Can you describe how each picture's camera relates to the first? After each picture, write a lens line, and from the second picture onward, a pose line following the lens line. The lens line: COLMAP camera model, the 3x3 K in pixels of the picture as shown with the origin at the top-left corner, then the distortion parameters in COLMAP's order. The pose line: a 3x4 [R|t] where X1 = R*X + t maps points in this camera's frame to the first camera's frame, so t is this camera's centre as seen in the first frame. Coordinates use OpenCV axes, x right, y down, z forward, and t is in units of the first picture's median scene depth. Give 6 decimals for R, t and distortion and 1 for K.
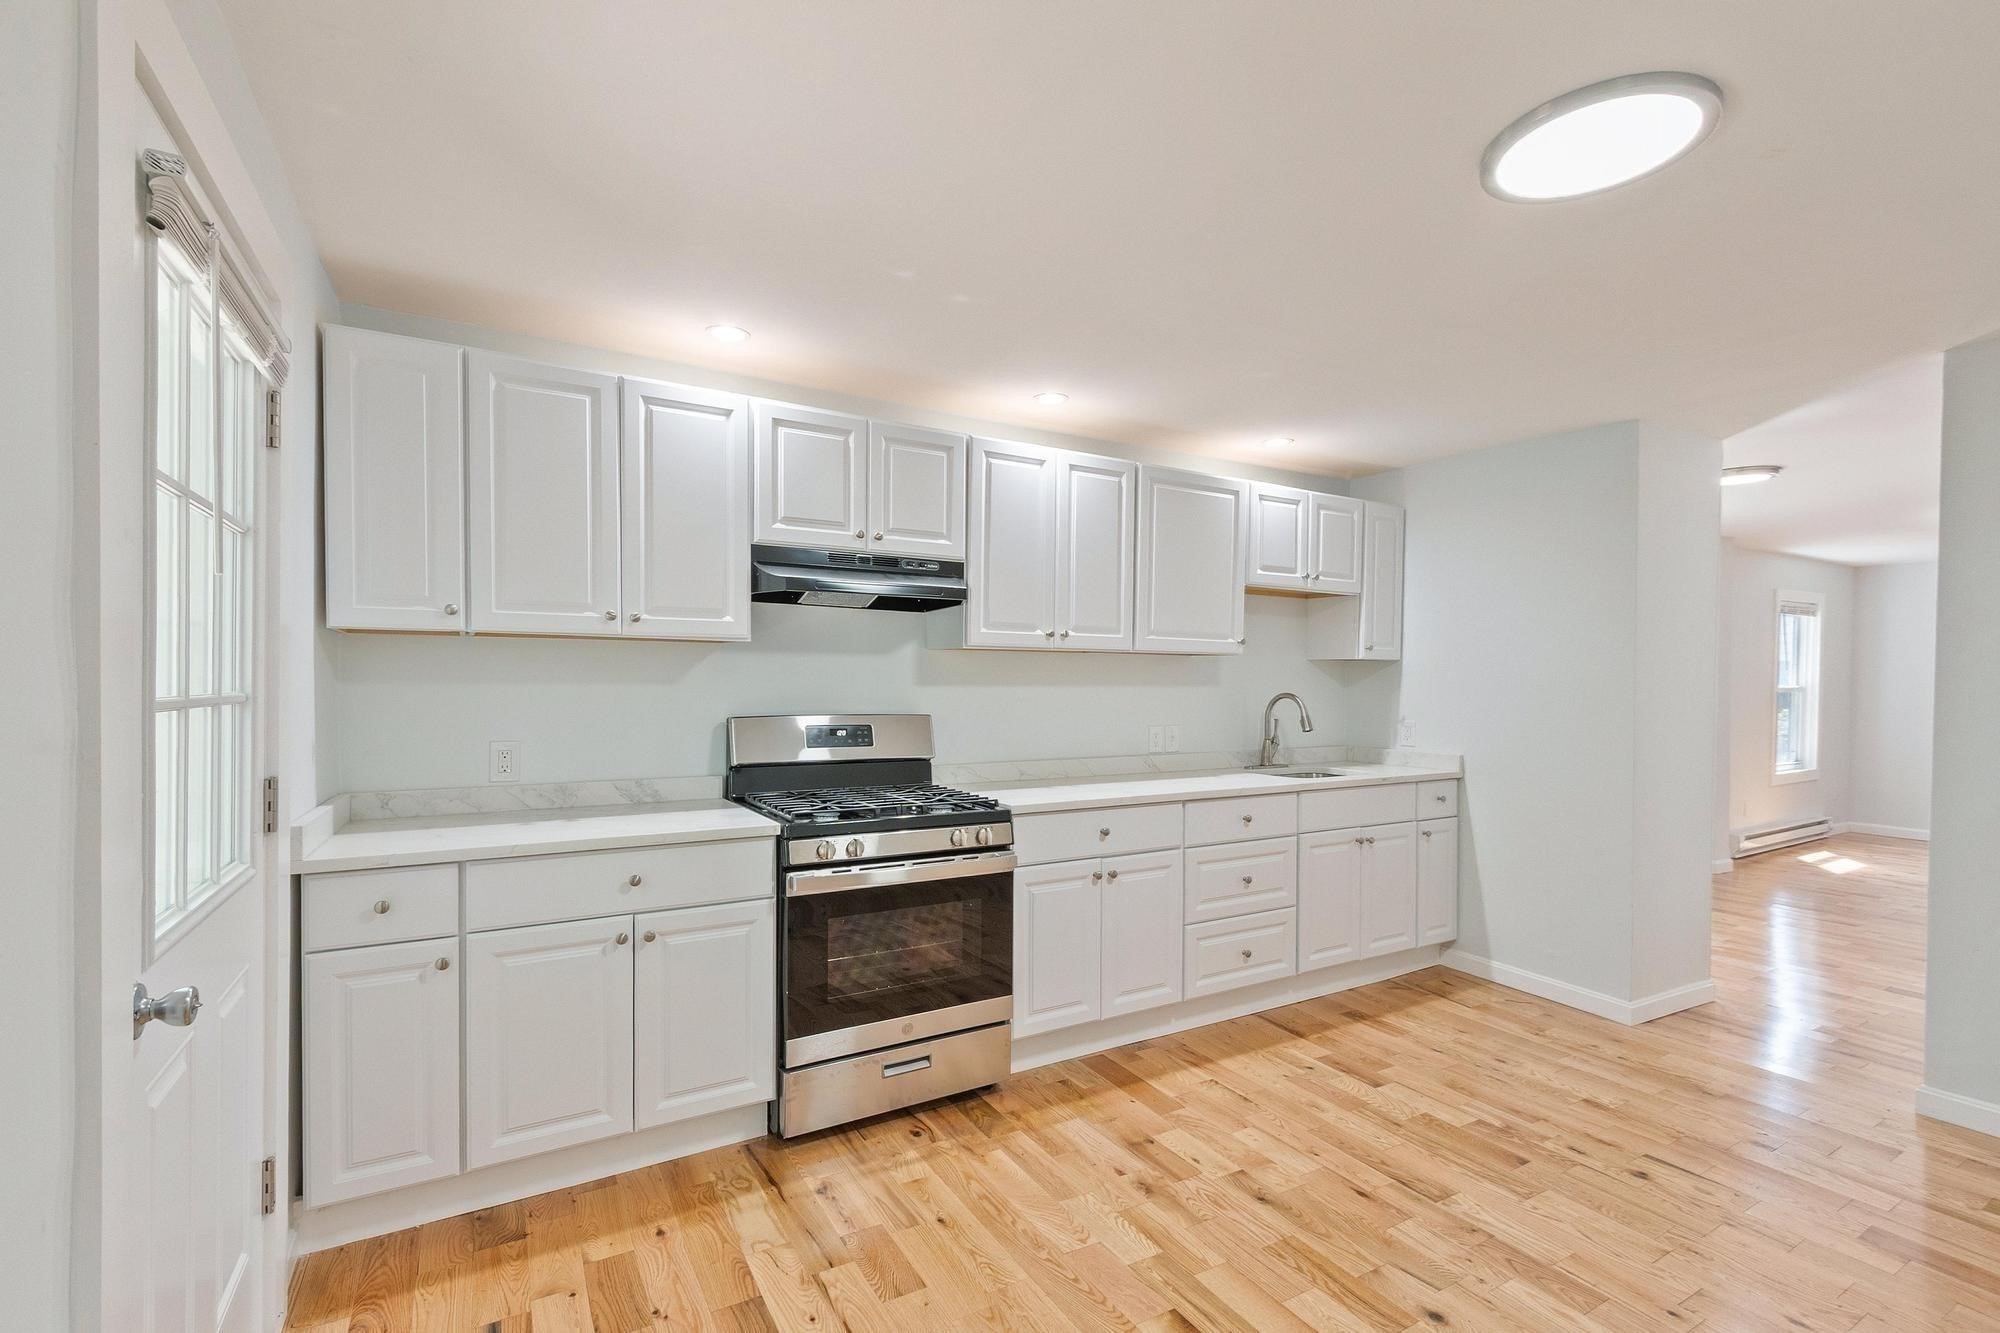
lens RADIAL K [[875.0, 0, 1007.8], [0, 875.0, 683.7], [0, 0, 1]] dist [-0.000673, 0.000129]
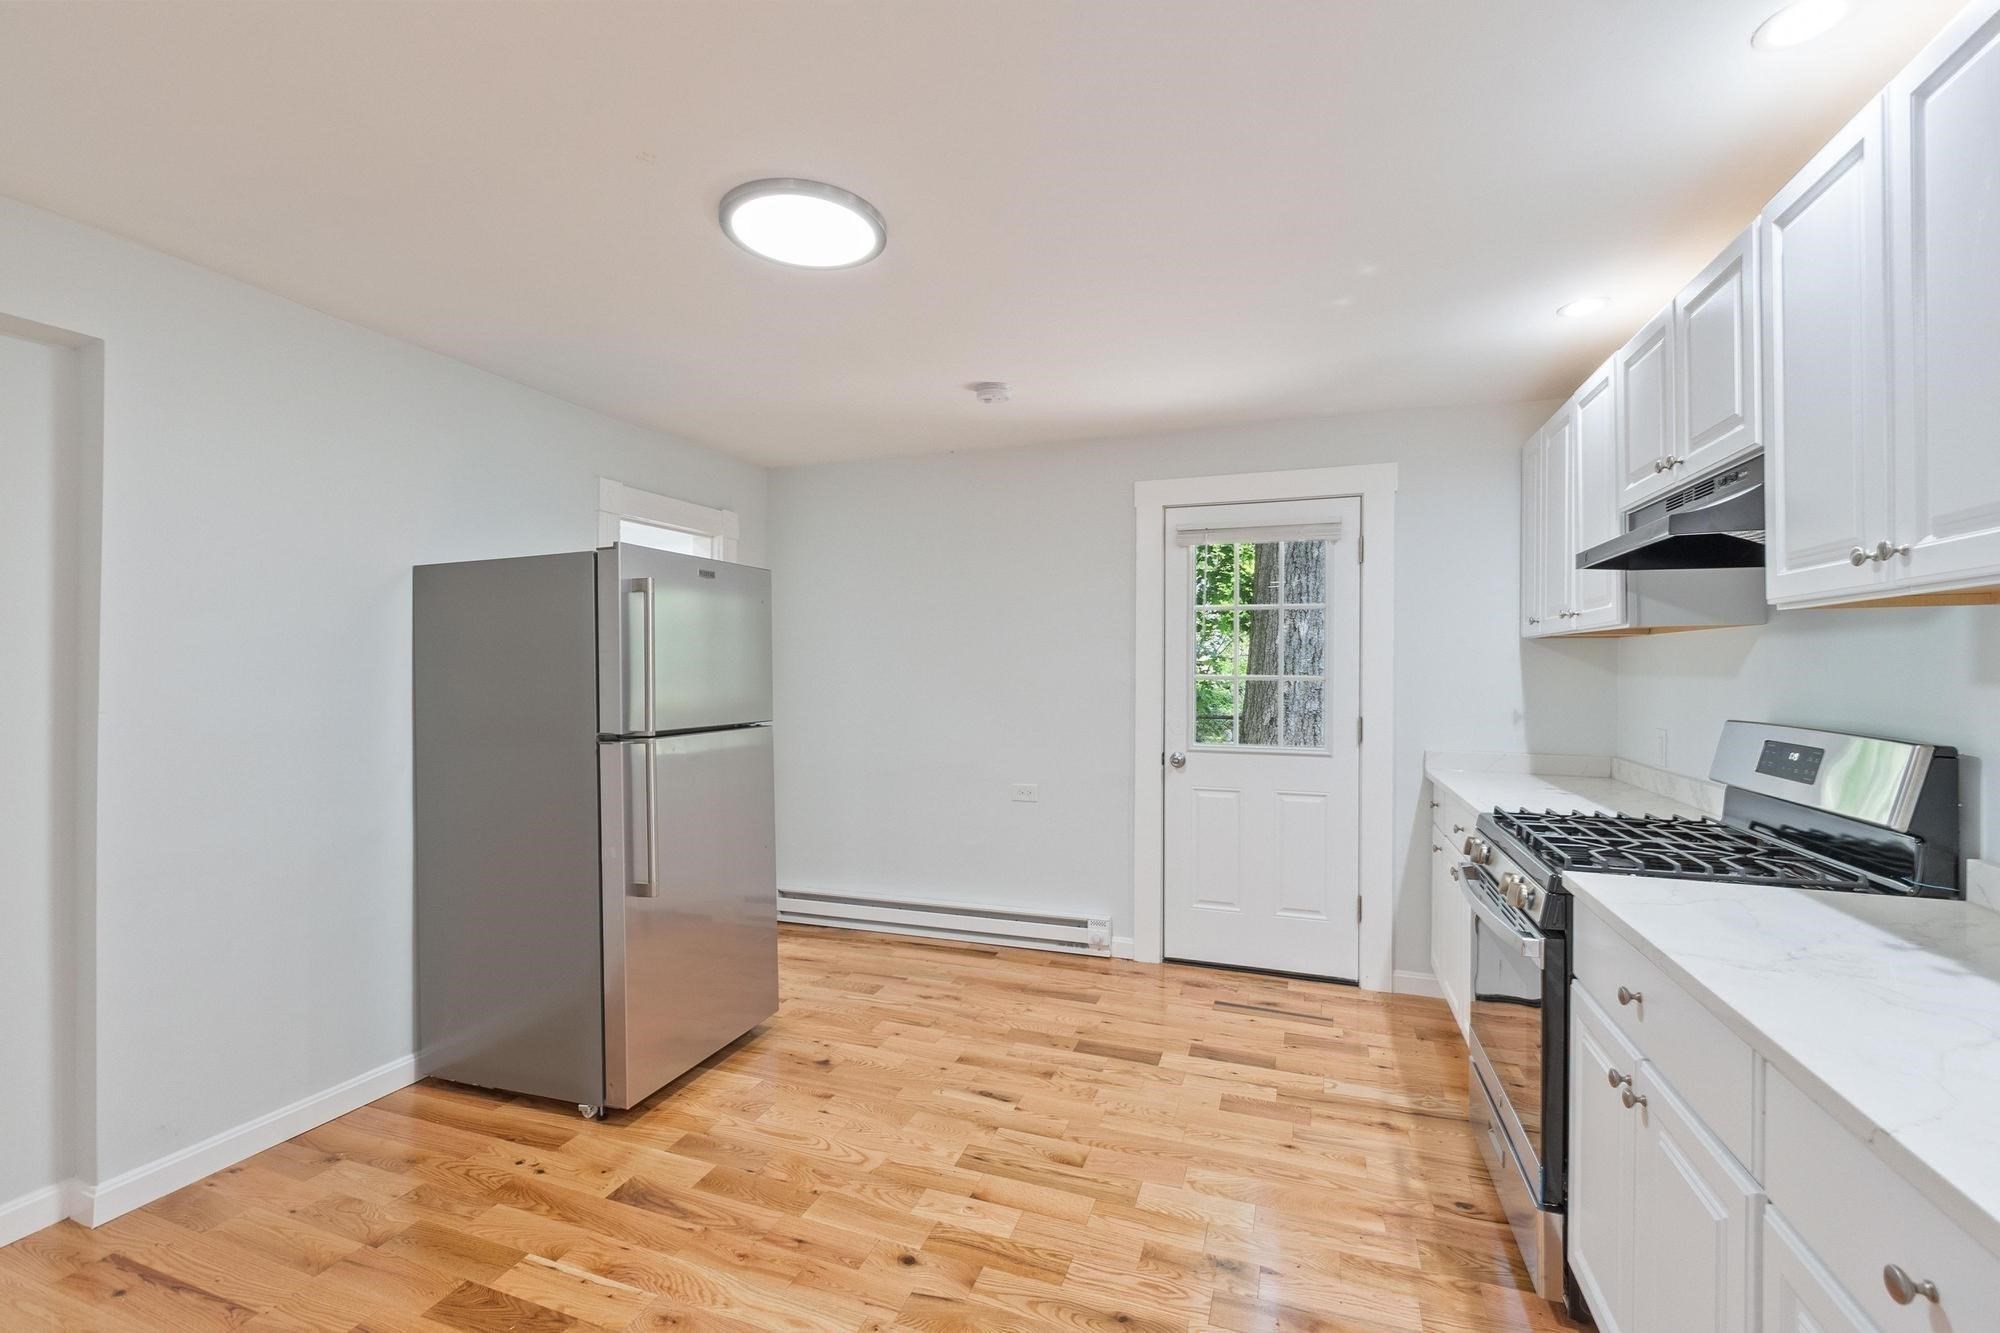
lens RADIAL K [[875.0, 0, 997.8], [0, 875.0, 665.0], [0, 0, 1]] dist [-0.000673, 0.000129]
pose [[-0.768923, -0.012933, -0.639211, 1.016629], [-0.013936, 0.999897, -0.003466, -0.001246], [0.639190, 0.006243, -0.769024, 1.746969]]
